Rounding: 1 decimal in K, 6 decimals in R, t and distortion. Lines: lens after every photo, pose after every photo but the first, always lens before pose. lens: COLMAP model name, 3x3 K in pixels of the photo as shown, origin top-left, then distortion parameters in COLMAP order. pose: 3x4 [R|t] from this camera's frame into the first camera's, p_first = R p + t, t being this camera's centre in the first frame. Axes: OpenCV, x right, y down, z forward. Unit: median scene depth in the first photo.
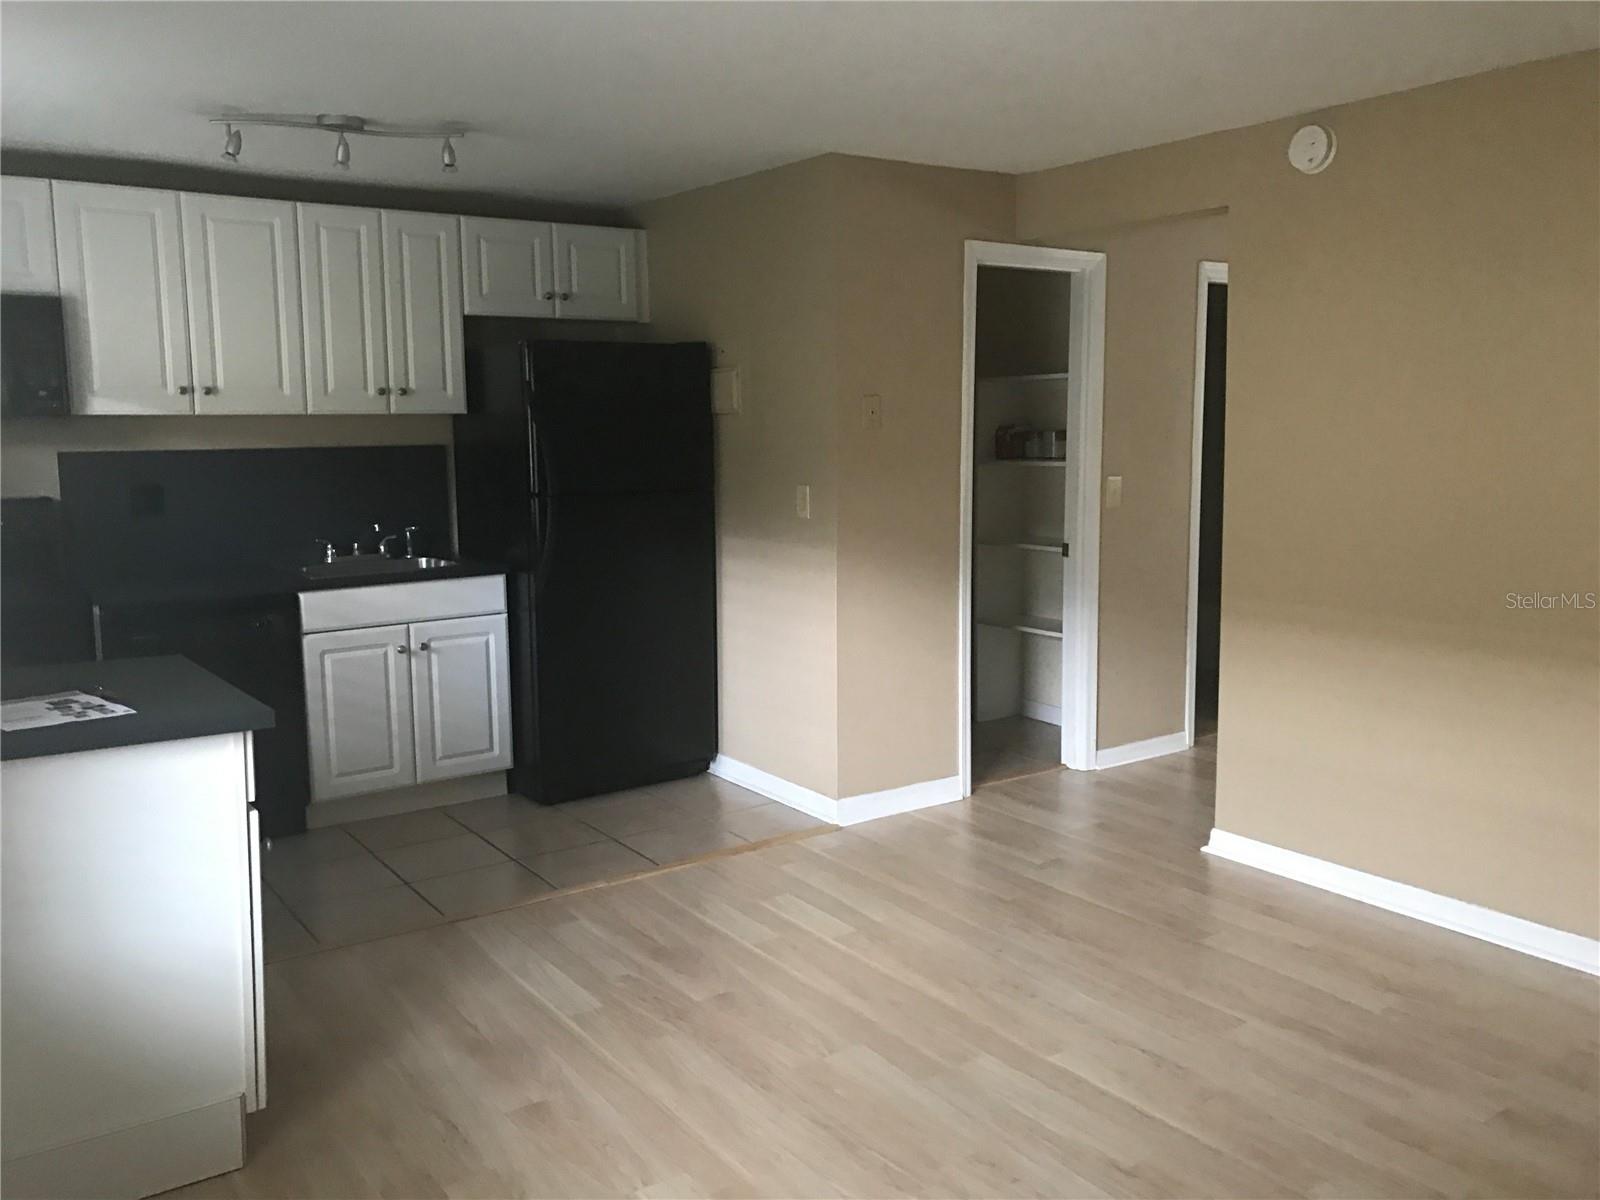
lens RADIAL K [[1322.5, 0, 806.9], [0, 1322.5, 564.2], [0, 0, 1]] dist [0.034453, -0.037036]
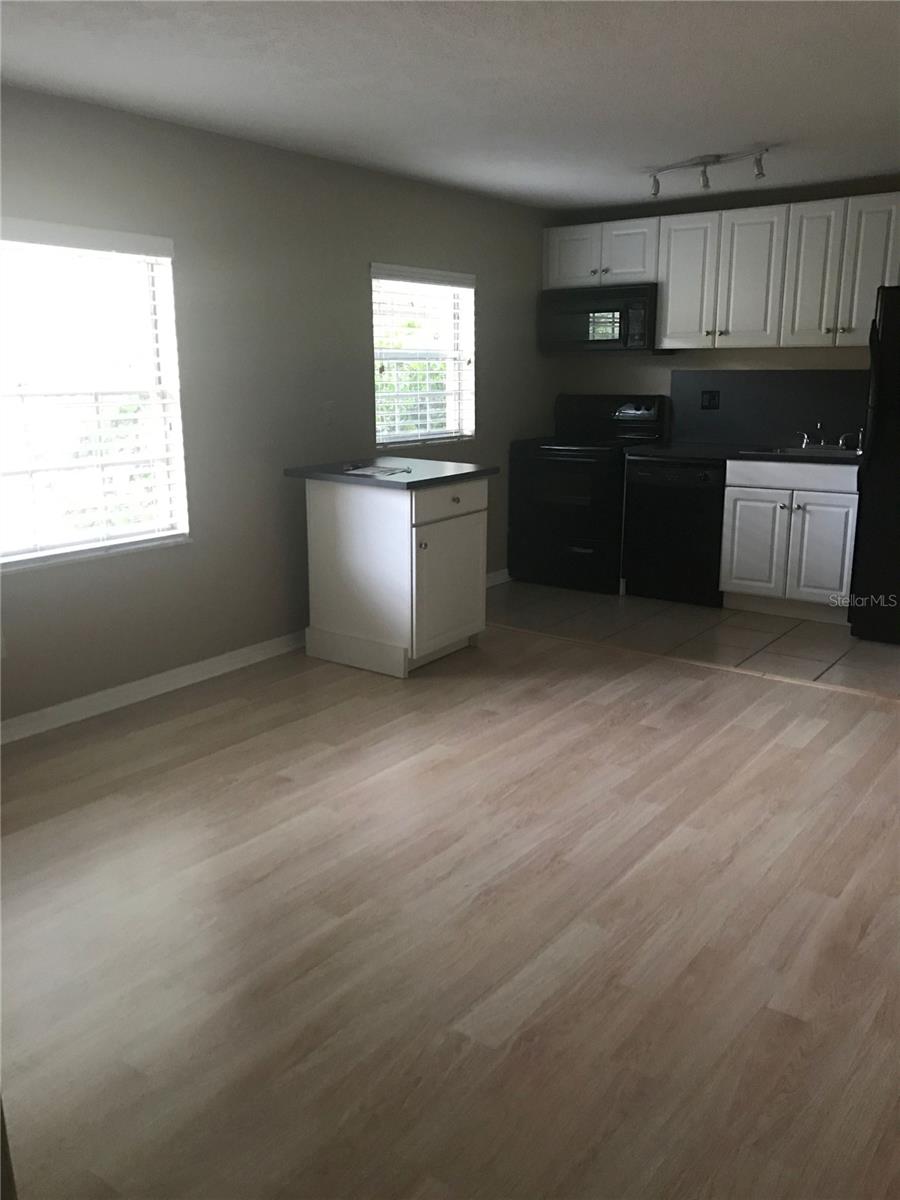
lens RADIAL K [[991.9, 0, 446.2], [0, 991.9, 589.7], [0, 0, 1]] dist [0.034453, -0.037036]
pose [[0.303779, 0.219766, -0.927050, 0.665154], [-0.100853, 0.974983, 0.198081, -0.029747], [0.947390, 0.033323, 0.318344, 0.287832]]
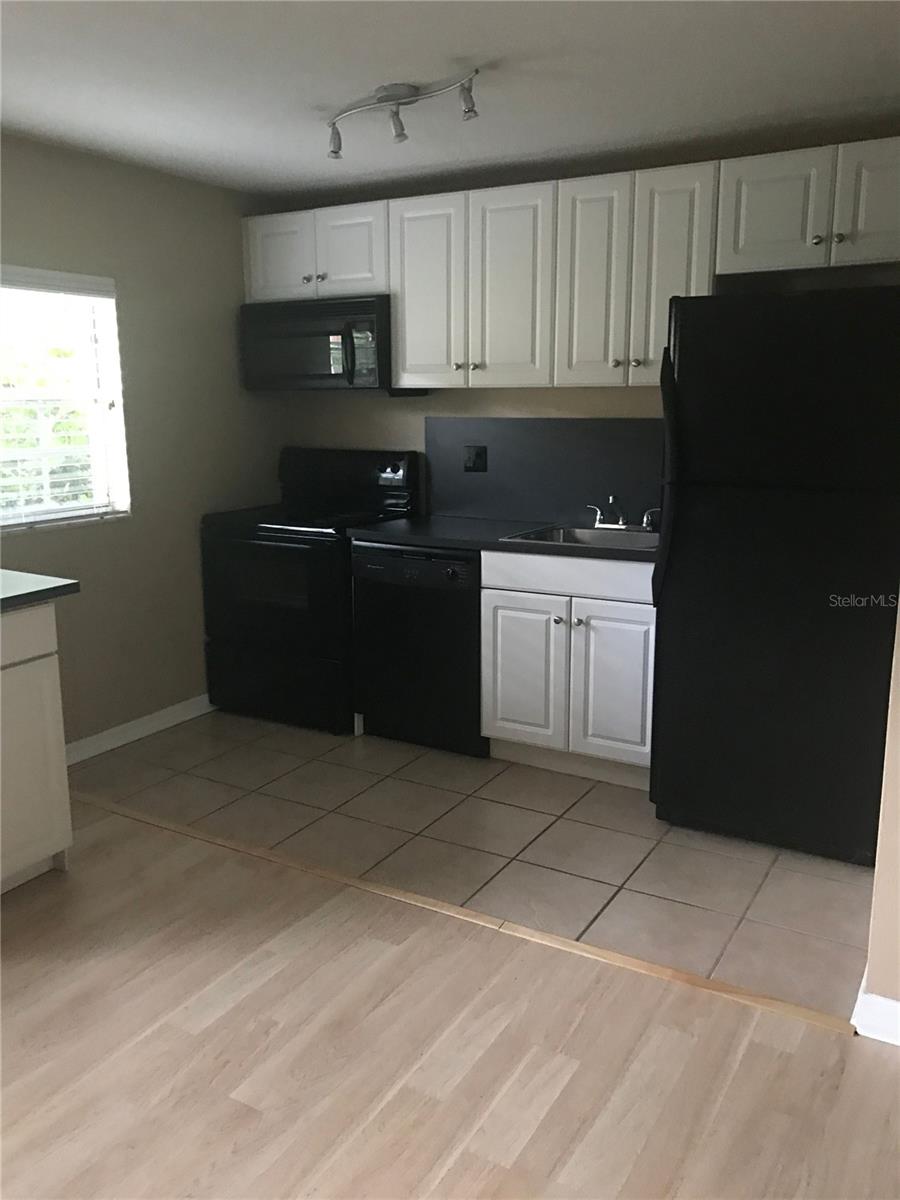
lens RADIAL K [[991.9, 0, 452.0], [0, 991.9, 588.5], [0, 0, 1]] dist [0.034453, -0.037036]
pose [[0.406115, 0.186121, -0.894667, 0.351368], [-0.098115, 0.982260, 0.159807, -0.076211], [0.908540, 0.022880, 0.417171, 0.620957]]
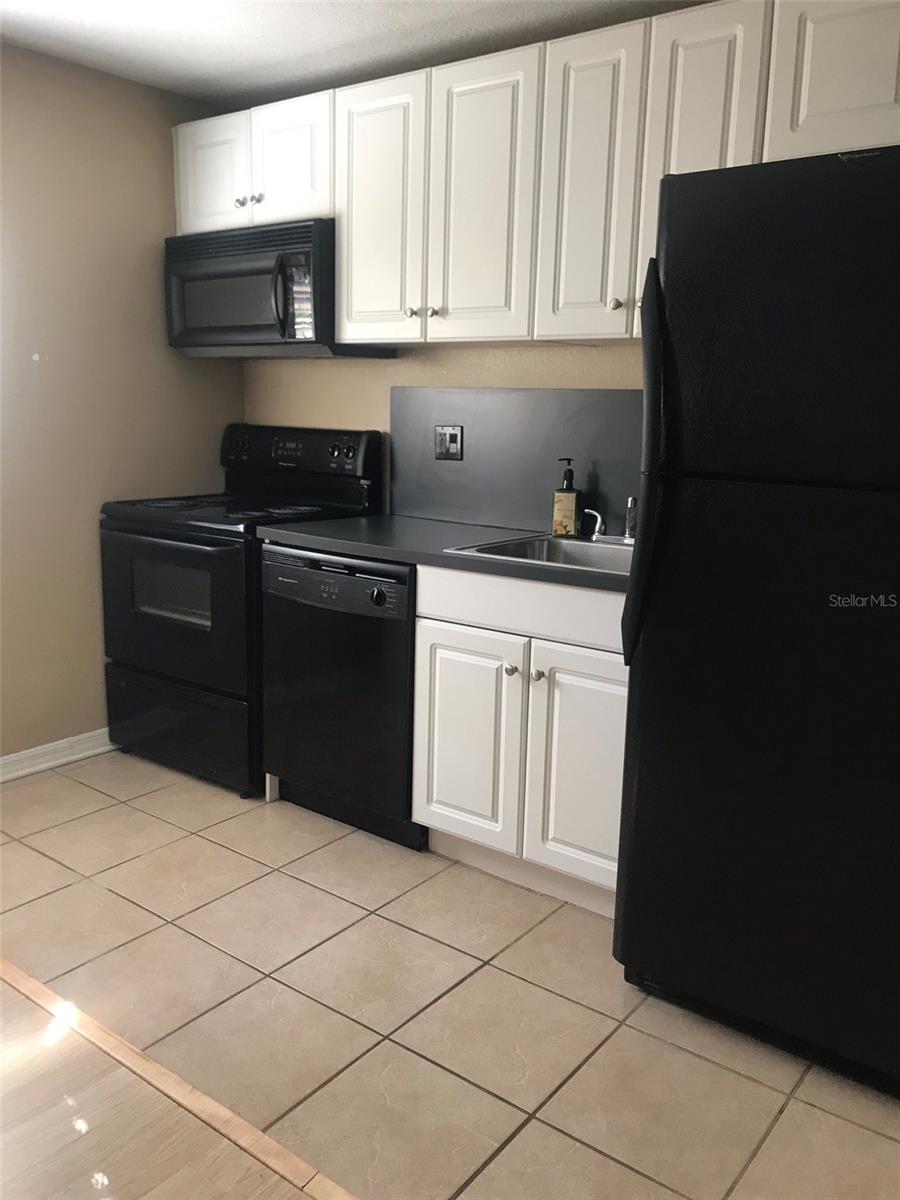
lens RADIAL K [[991.9, 0, 449.1], [0, 991.9, 594.6], [0, 0, 1]] dist [0.034453, -0.037036]
pose [[0.287663, 0.201126, -0.936375, 0.180992], [-0.127980, 0.977005, 0.170536, -0.063870], [0.949142, 0.070780, 0.306788, 0.822871]]
